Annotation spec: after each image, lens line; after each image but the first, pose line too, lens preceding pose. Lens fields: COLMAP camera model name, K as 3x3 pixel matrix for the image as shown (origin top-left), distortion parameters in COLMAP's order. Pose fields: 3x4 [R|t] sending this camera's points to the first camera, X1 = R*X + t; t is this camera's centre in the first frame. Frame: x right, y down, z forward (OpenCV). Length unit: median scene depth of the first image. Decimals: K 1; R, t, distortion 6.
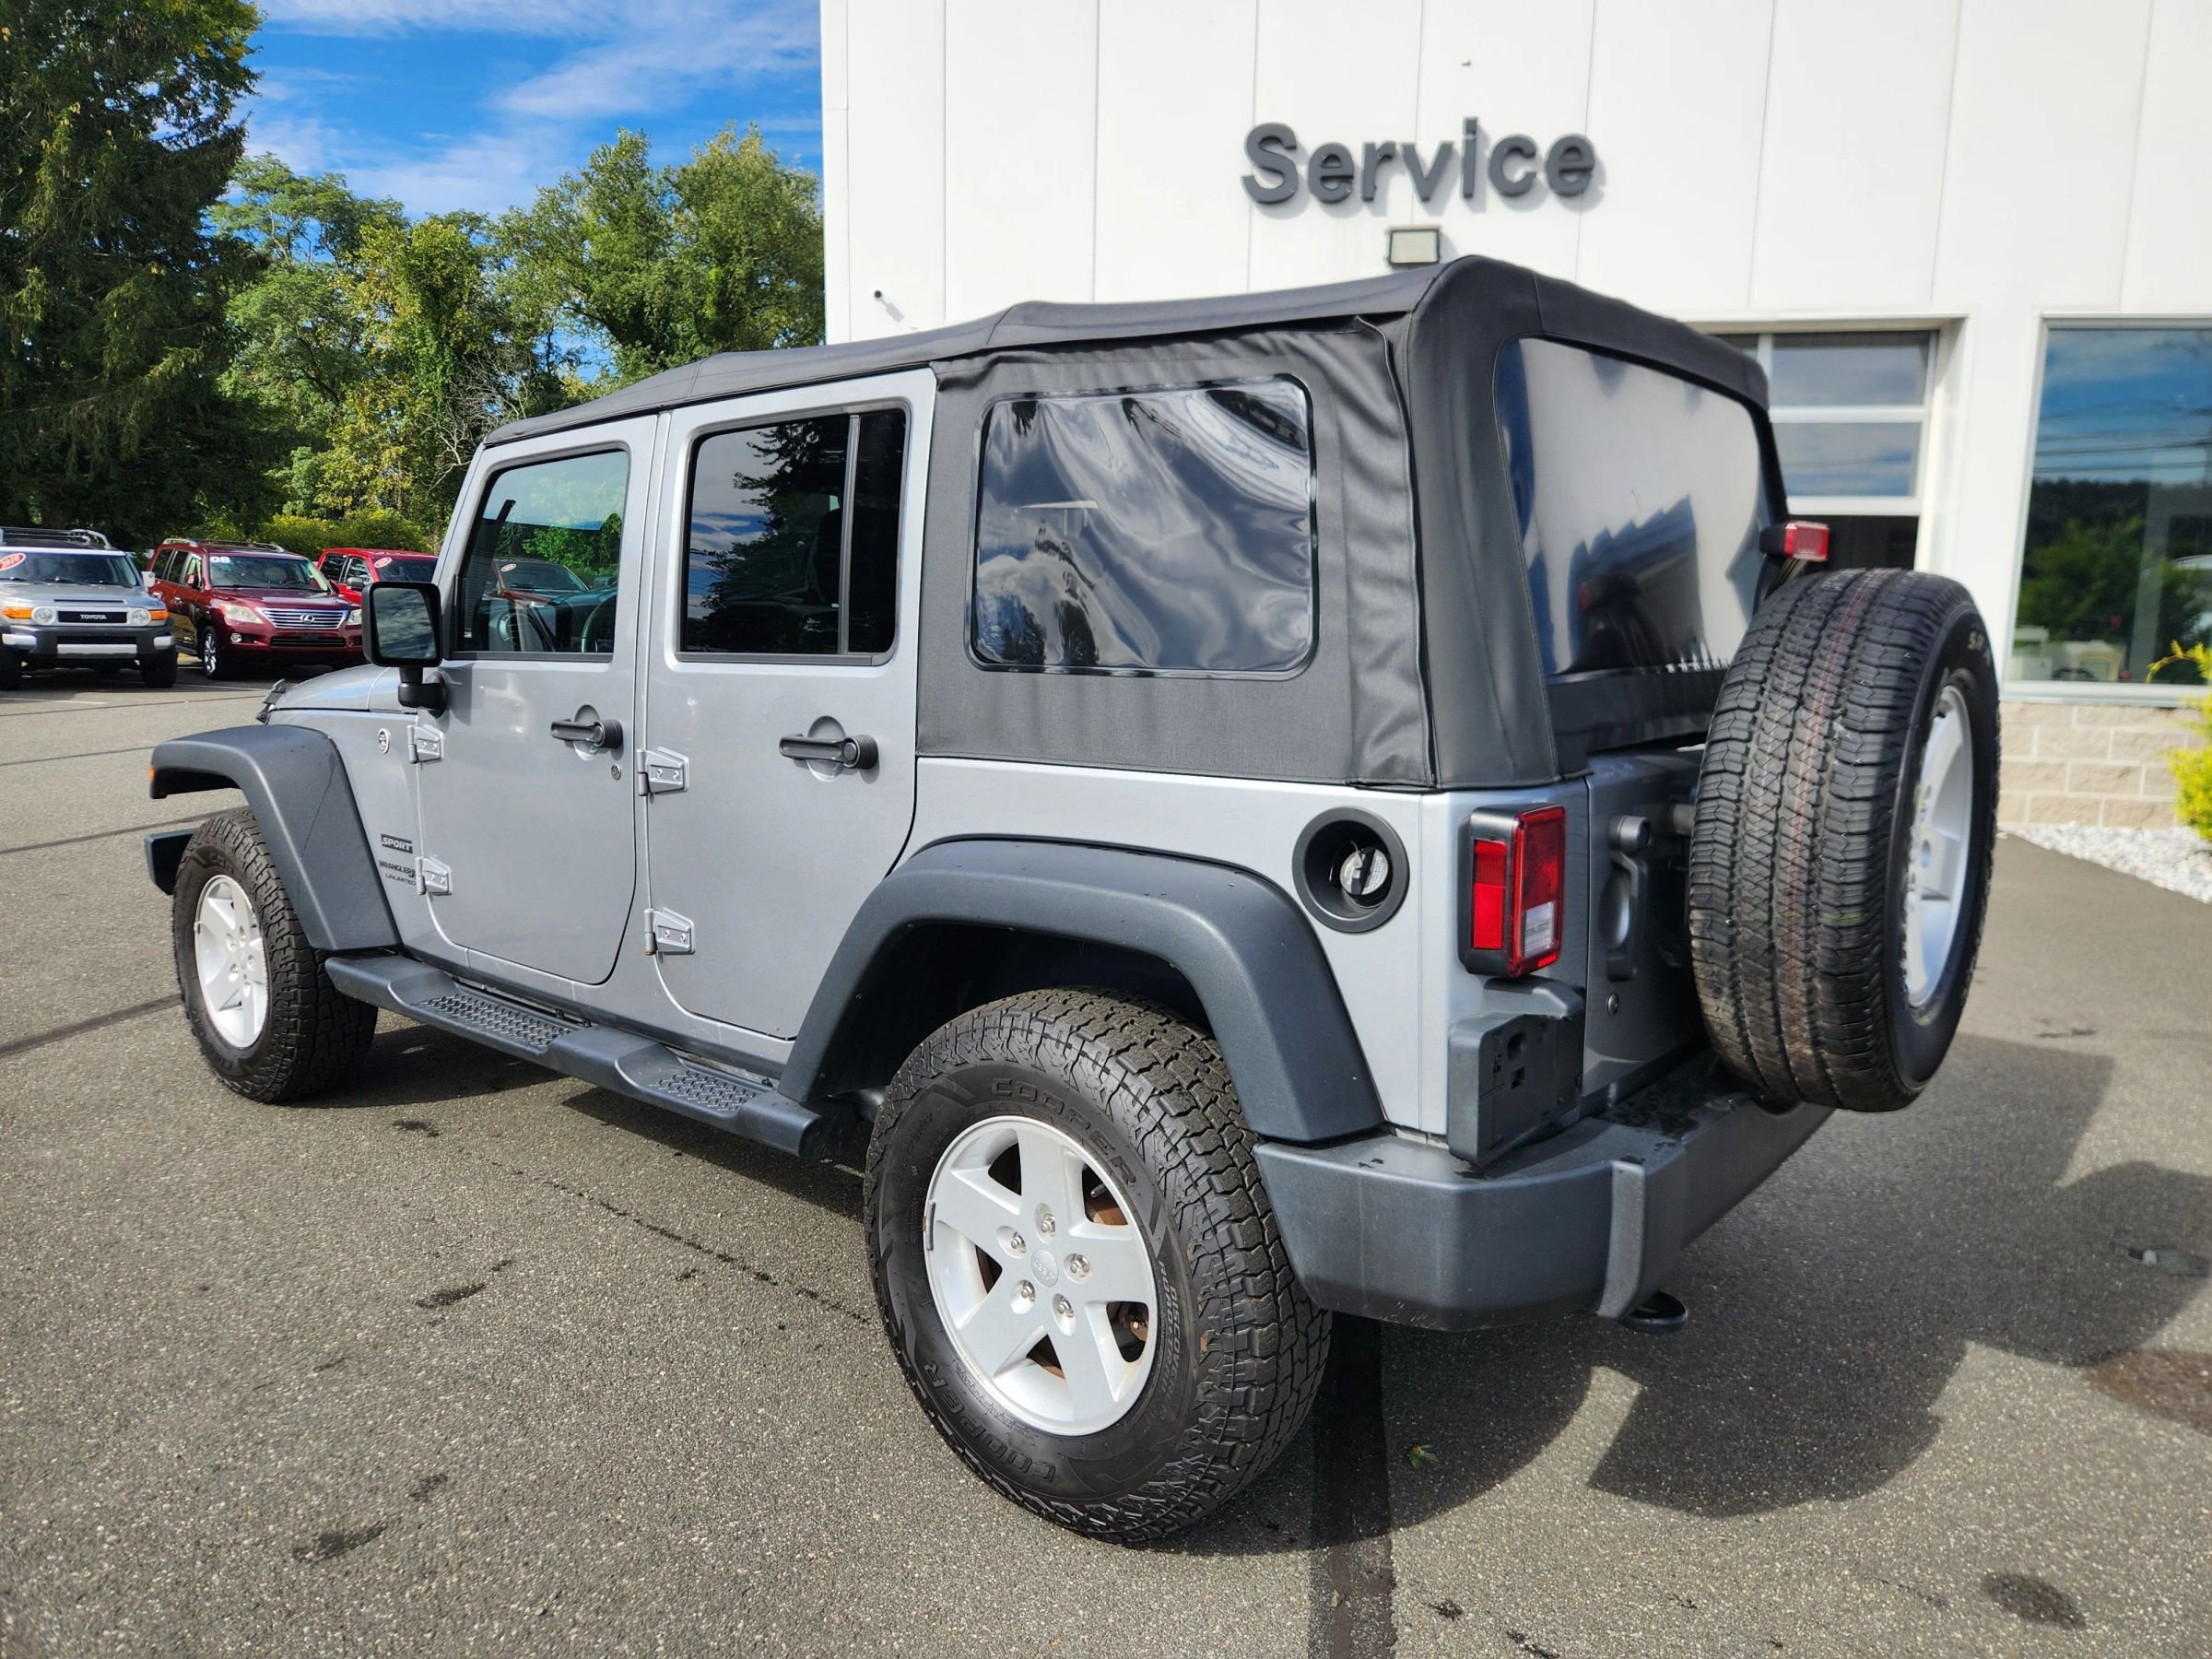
lens RADIAL K [[1504.1, 0, 1096.0], [0, 1504.1, 816.0], [0, 0, 1]] dist [0.046599, -0.037492]
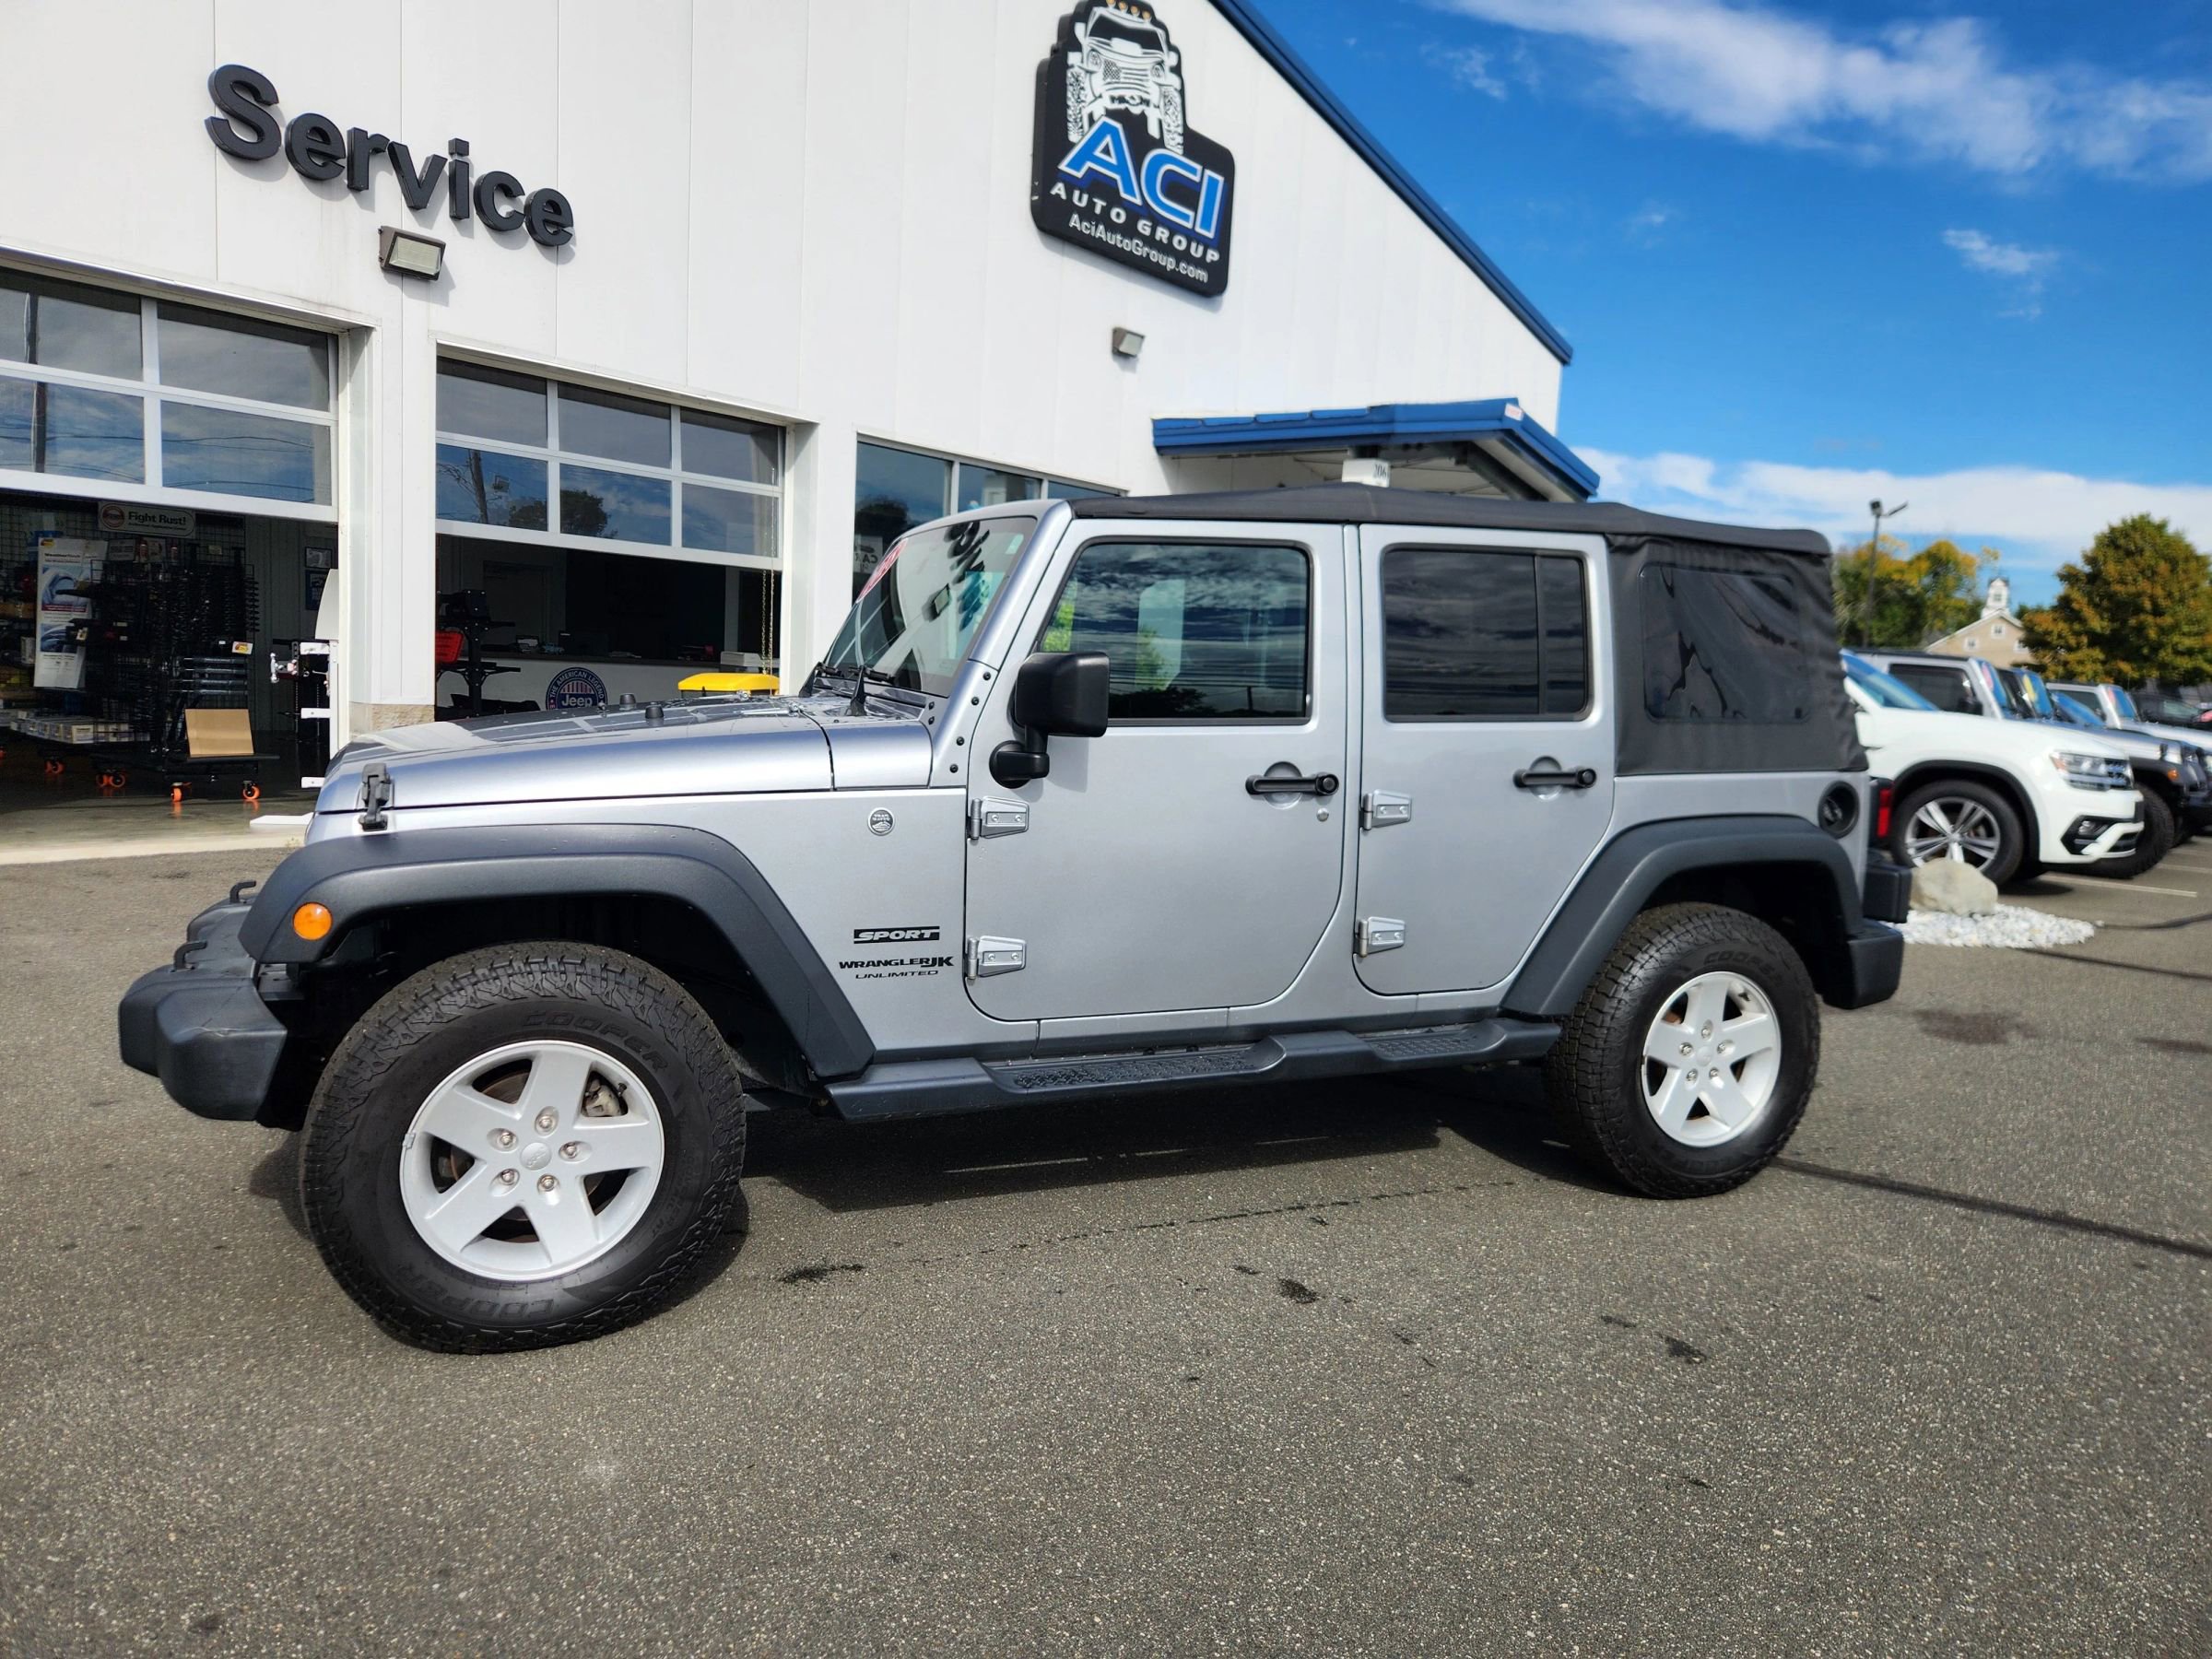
lens RADIAL K [[1493.2, 0, 1095.6], [0, 1493.2, 829.2], [0, 0, 1]] dist [0.070581, -0.059666]
pose [[0.460418, -0.094530, 0.882655, -1.443332], [0.090694, 0.994120, 0.059159, -0.104097], [-0.883057, 0.052813, 0.466284, 0.594315]]
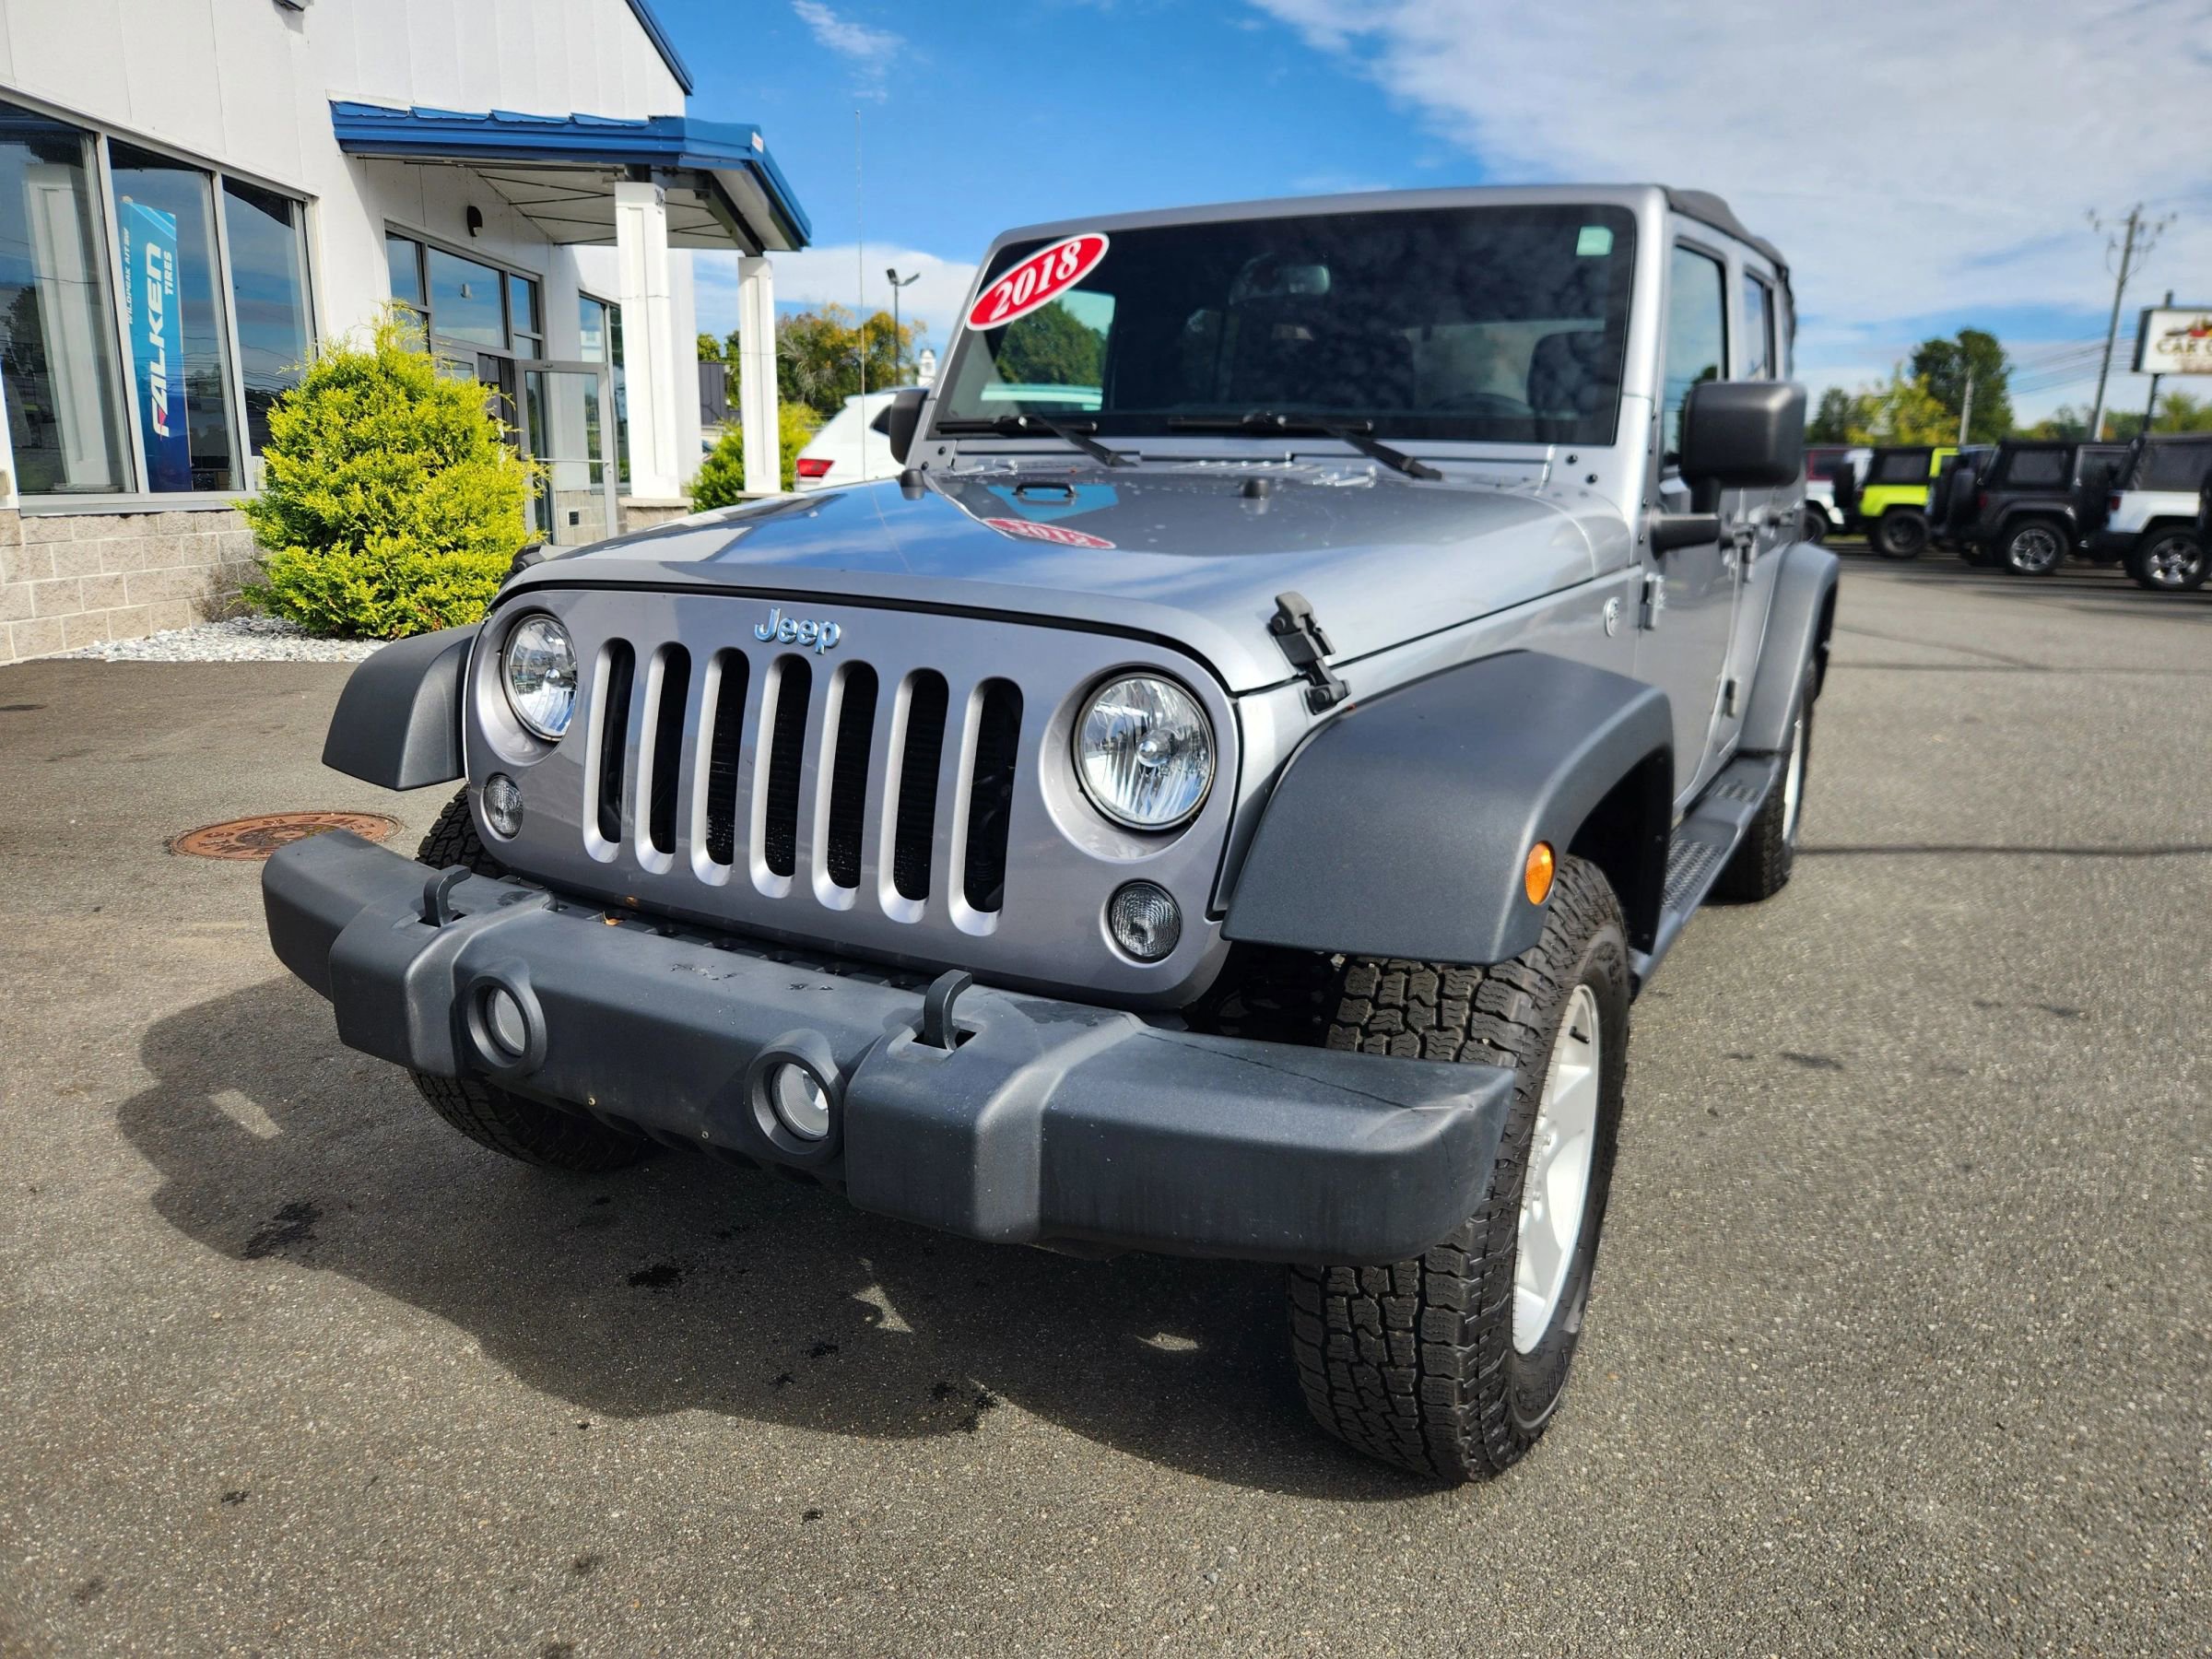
lens RADIAL K [[1477.6, 0, 1137.3], [0, 1477.6, 830.7], [0, 0, 1]] dist [0.075027, -0.040544]
pose [[-0.189036, -0.254037, 0.948541, -1.325800], [0.126322, 0.951640, 0.280042, -0.204212], [-0.973811, 0.172760, -0.147804, 1.549713]]
